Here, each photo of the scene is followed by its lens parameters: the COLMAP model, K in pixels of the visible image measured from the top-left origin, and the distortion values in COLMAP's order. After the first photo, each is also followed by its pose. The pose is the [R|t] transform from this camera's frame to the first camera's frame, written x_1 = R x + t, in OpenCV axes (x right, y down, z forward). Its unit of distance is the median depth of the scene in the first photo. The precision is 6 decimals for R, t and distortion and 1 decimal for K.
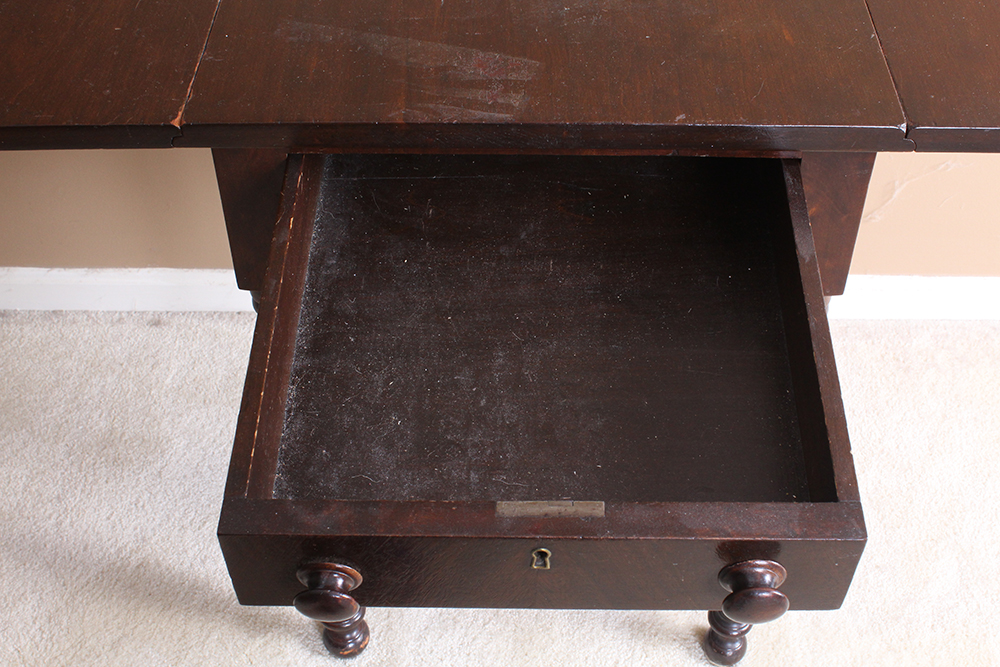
lens RADIAL K [[1331.4, 0, 495.1], [0, 1331.4, 333.9], [0, 0, 1]] dist [-0.053953, 0.000000]
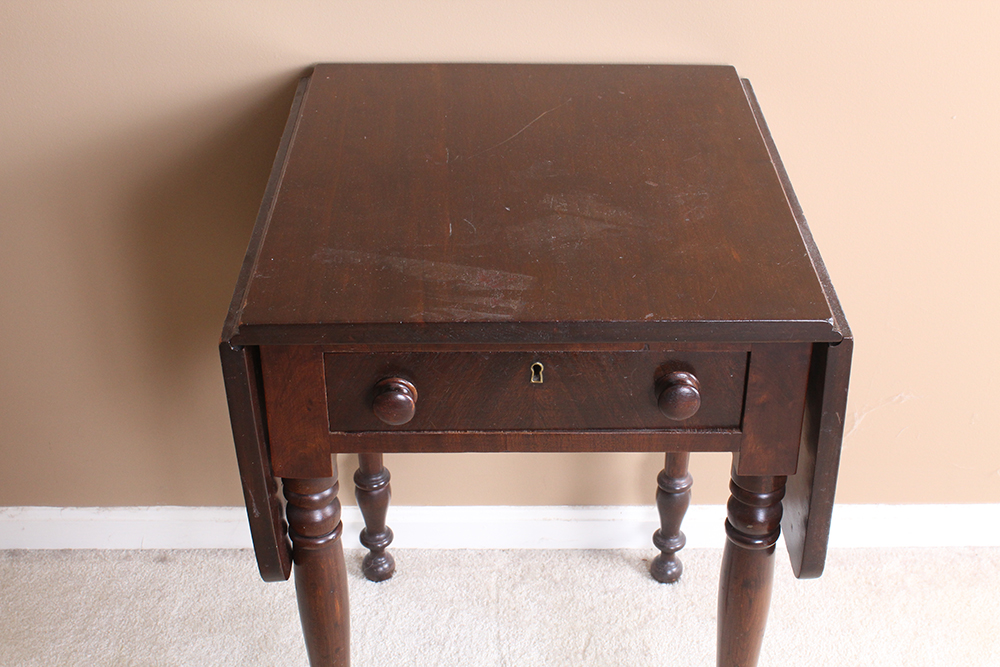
lens RADIAL K [[1426.6, 0, 506.4], [0, 1426.6, 330.7], [0, 0, 1]] dist [-0.042176, 0.000000]
pose [[0.999605, -0.007861, 0.026999, -0.015570], [0.013735, 0.974300, -0.224835, 0.080972], [-0.024538, 0.225117, 0.974023, -0.154096]]
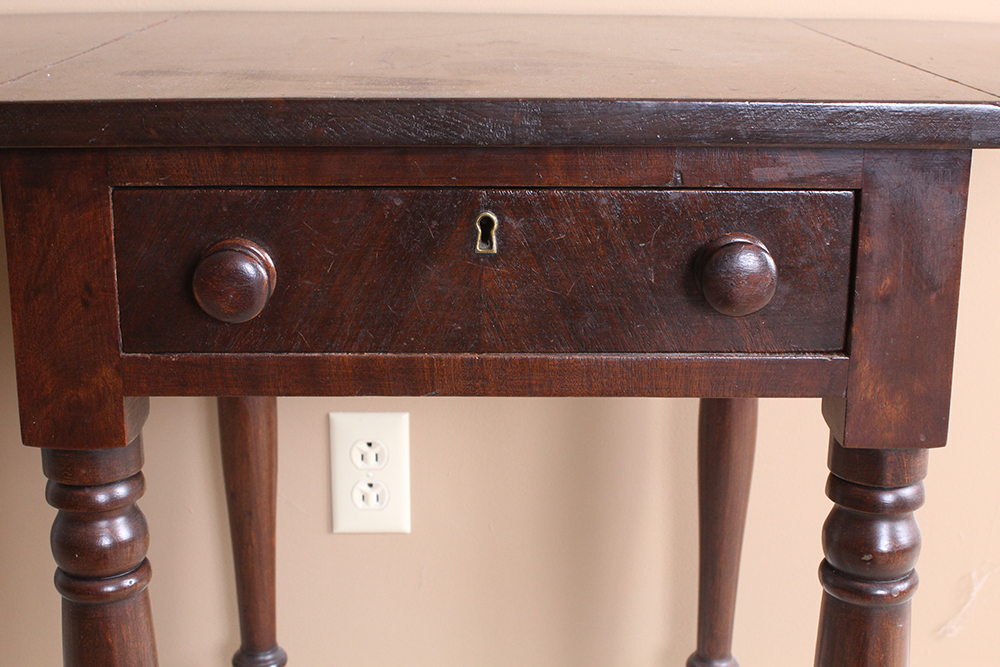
lens RADIAL K [[1508.9, 0, 500.9], [0, 1508.9, 332.0], [0, 0, 1]] dist [-0.029625, 0.000000]
pose [[0.999560, 0.005519, 0.029156, 0.012641], [0.009404, 0.872981, -0.487664, 0.183121], [-0.028145, 0.487723, 0.872545, 0.211323]]
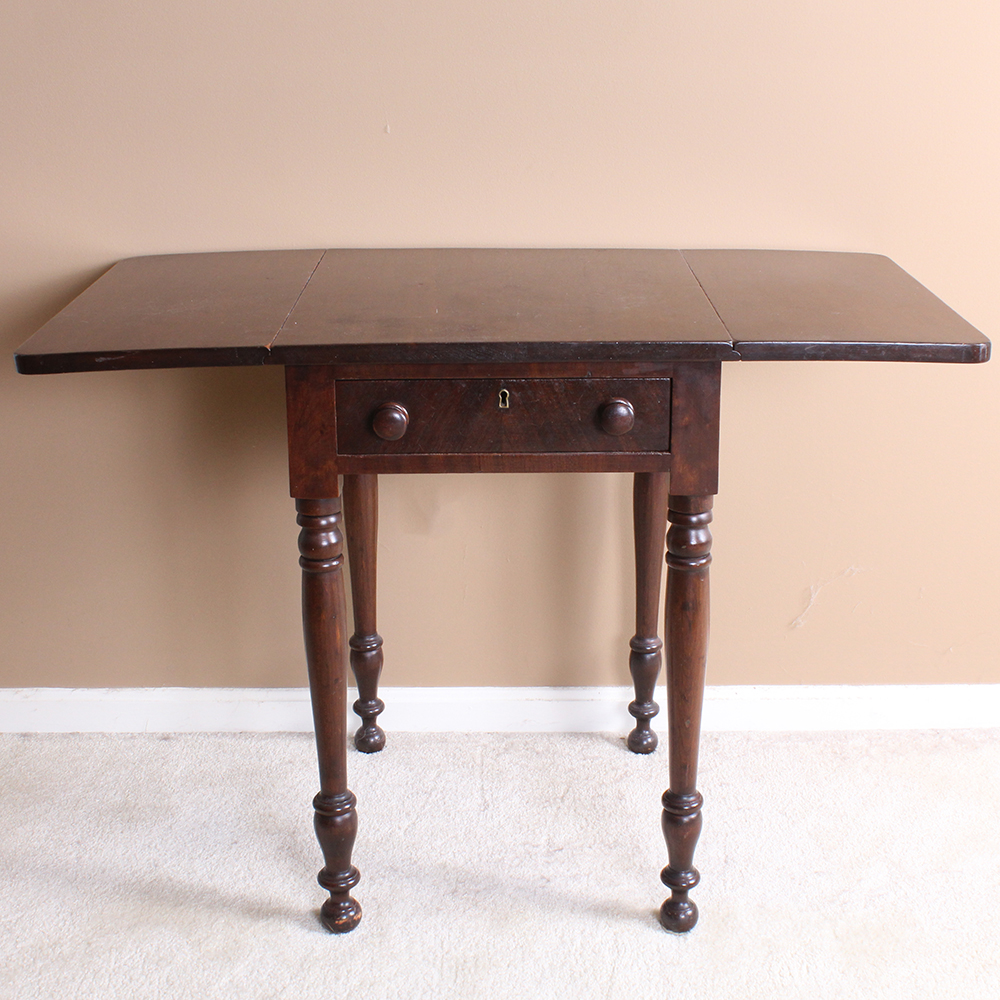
lens RADIAL K [[1691.7, 0, 506.5], [0, 1691.7, 444.6], [0, 0, 1]] dist [-0.085330, 0.000000]
pose [[0.999761, -0.004003, 0.021493, -0.001466], [0.013749, 0.879470, -0.475756, 0.505014], [-0.016998, 0.475938, 0.879315, -0.395293]]
